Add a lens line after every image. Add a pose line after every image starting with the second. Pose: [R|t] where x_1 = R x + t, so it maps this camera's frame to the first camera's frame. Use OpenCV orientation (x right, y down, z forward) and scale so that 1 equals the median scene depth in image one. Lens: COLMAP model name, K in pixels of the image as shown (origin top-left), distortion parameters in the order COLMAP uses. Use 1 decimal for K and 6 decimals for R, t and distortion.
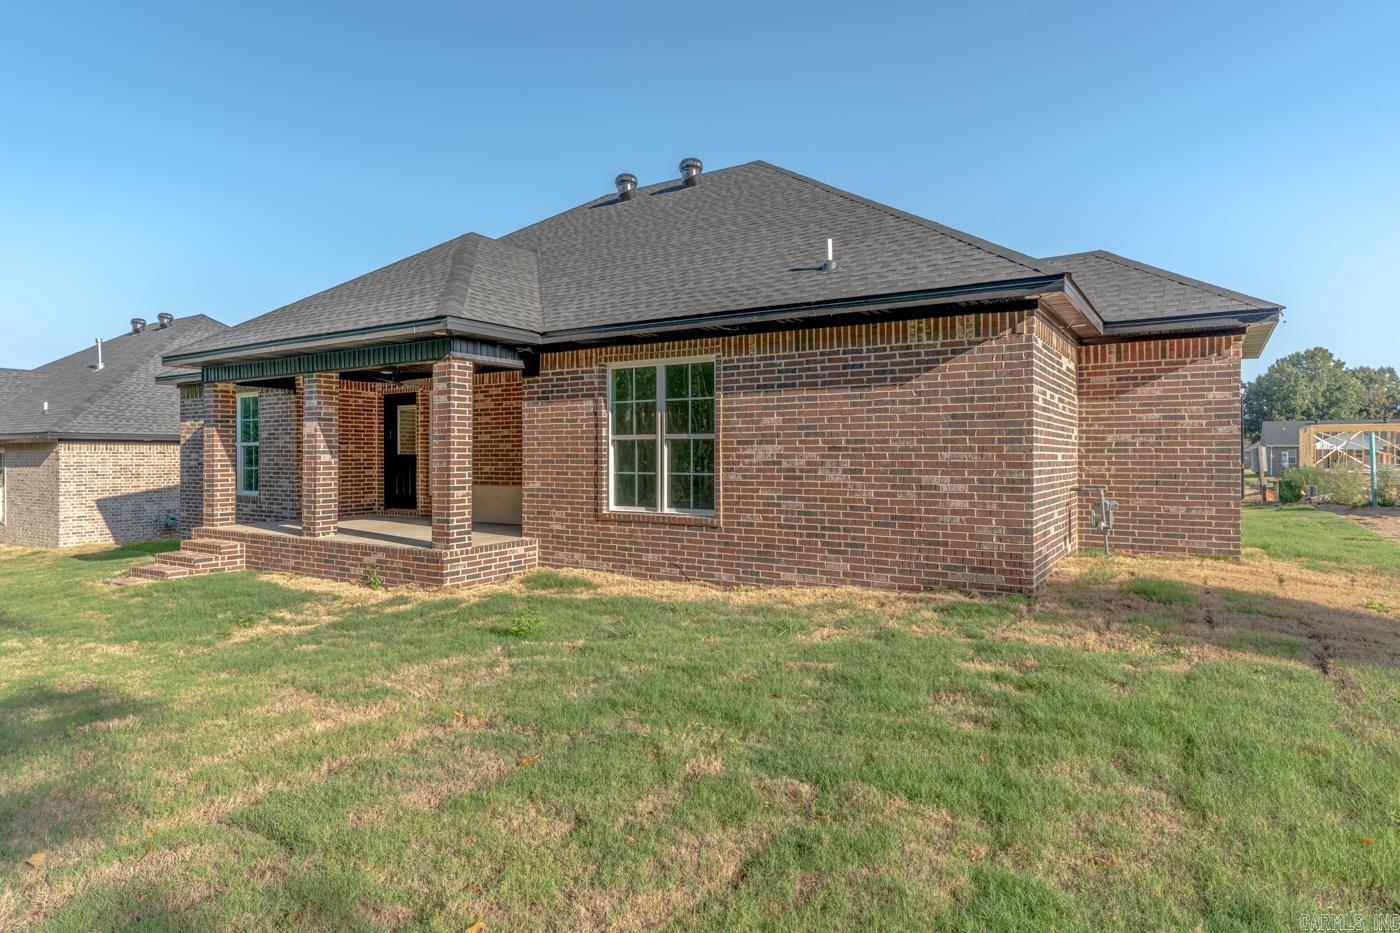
lens RADIAL K [[802.1, 0, 697.7], [0, 802.1, 449.8], [0, 0, 1]] dist [-0.000292, -0.000355]
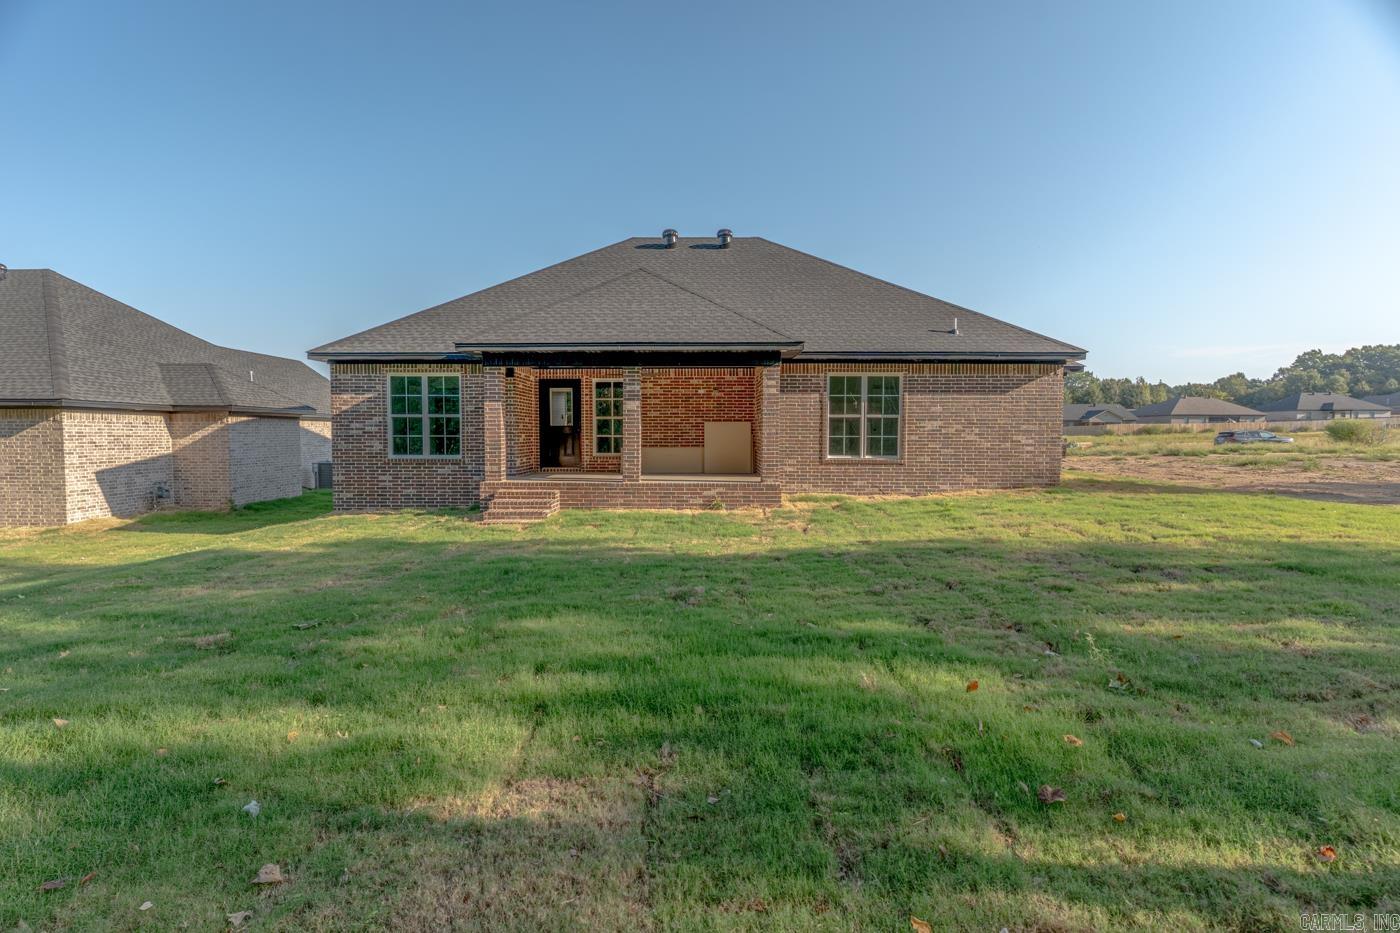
lens RADIAL K [[678.0, 0, 697.2], [0, 678.0, 458.5], [0, 0, 1]] dist [-0.002224, 0.000174]
pose [[0.847446, -0.017630, 0.530589, -1.127851], [-0.006332, 0.999042, 0.043308, 0.014802], [-0.530844, -0.040061, 0.846522, -0.087242]]
